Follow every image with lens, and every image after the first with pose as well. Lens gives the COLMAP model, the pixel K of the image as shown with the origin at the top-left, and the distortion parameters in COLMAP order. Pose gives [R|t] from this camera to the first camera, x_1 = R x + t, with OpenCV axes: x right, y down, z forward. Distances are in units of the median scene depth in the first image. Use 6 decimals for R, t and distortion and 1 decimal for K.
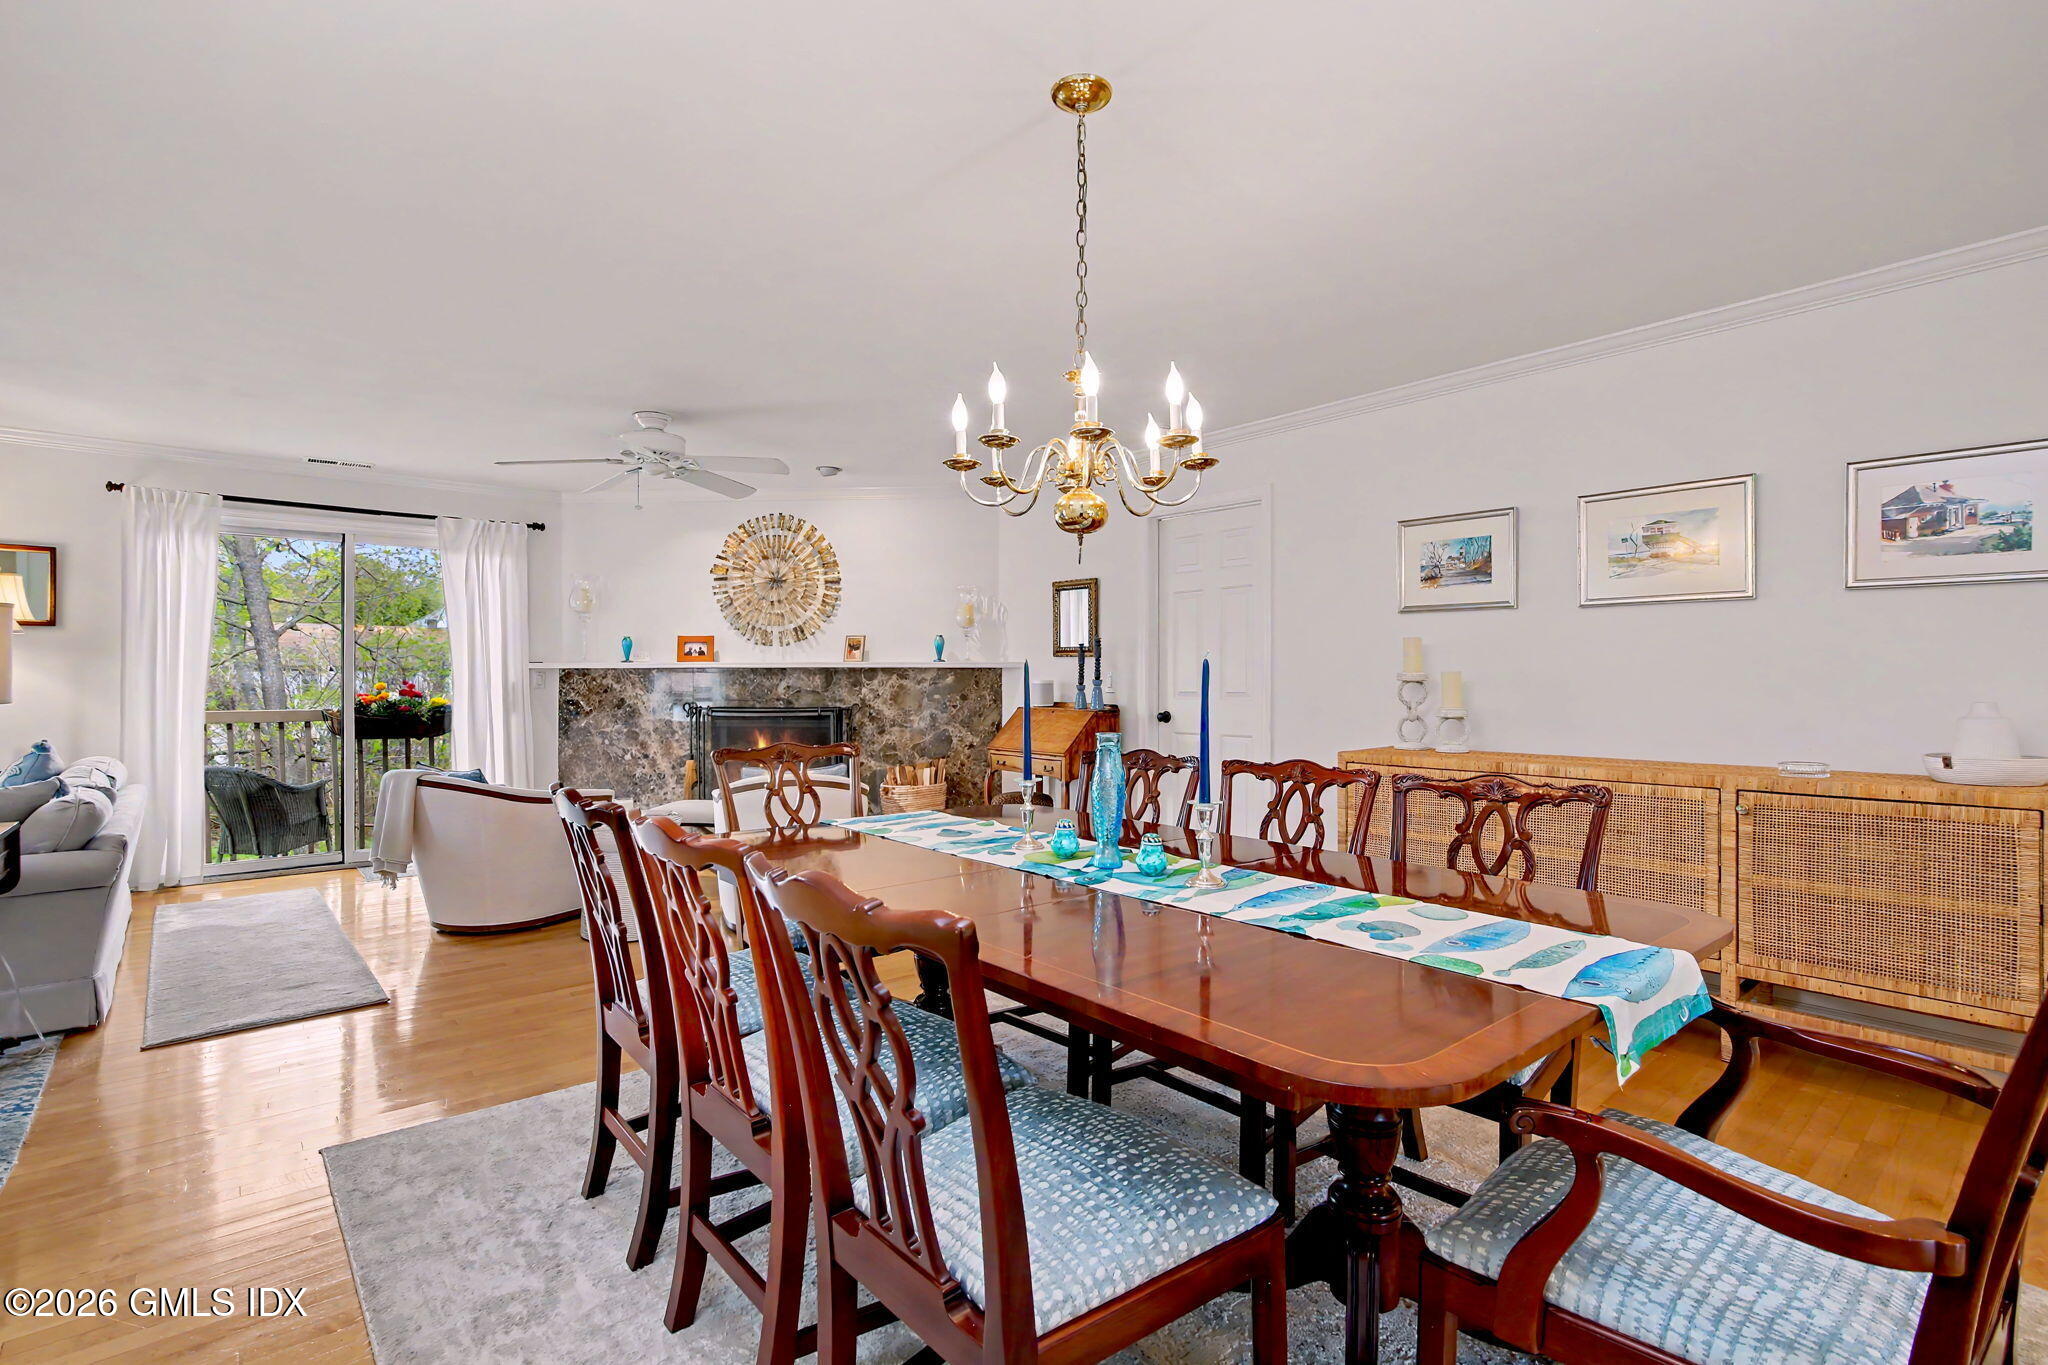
lens RADIAL K [[944.2, 0, 1026.9], [0, 944.2, 692.9], [0, 0, 1]] dist [-0.000789, -0.000251]
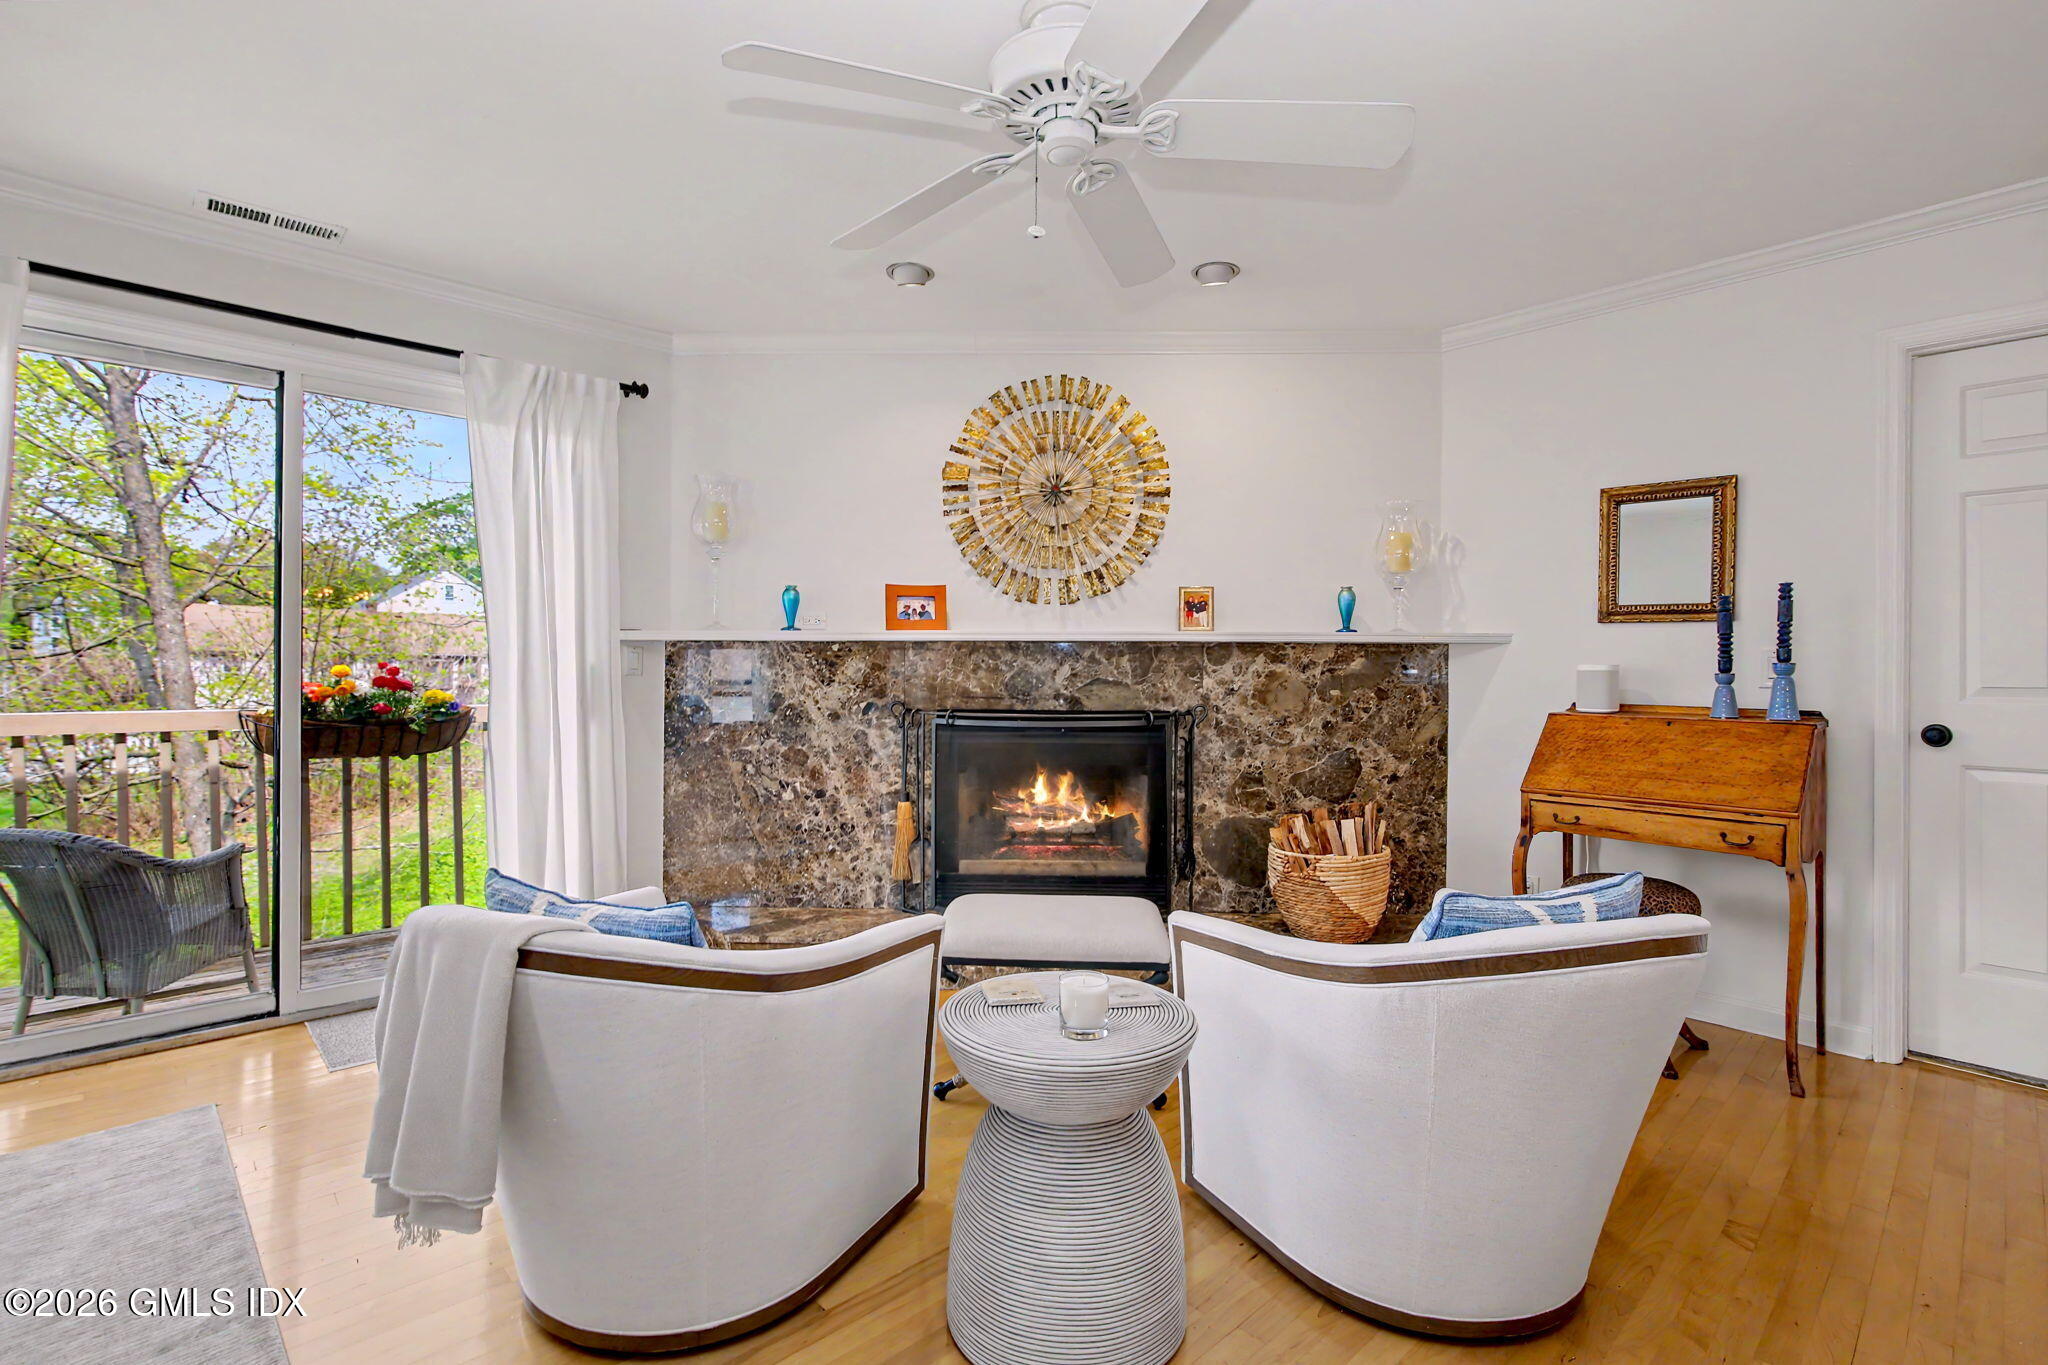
lens RADIAL K [[944.2, 0, 1031.5], [0, 944.2, 683.0], [0, 0, 1]] dist [-0.000789, -0.000251]
pose [[0.998802, 0.004419, 0.048730, -0.307367], [-0.004293, 0.999987, -0.002682, 0.000232], [-0.048741, 0.002469, 0.998808, 0.422077]]
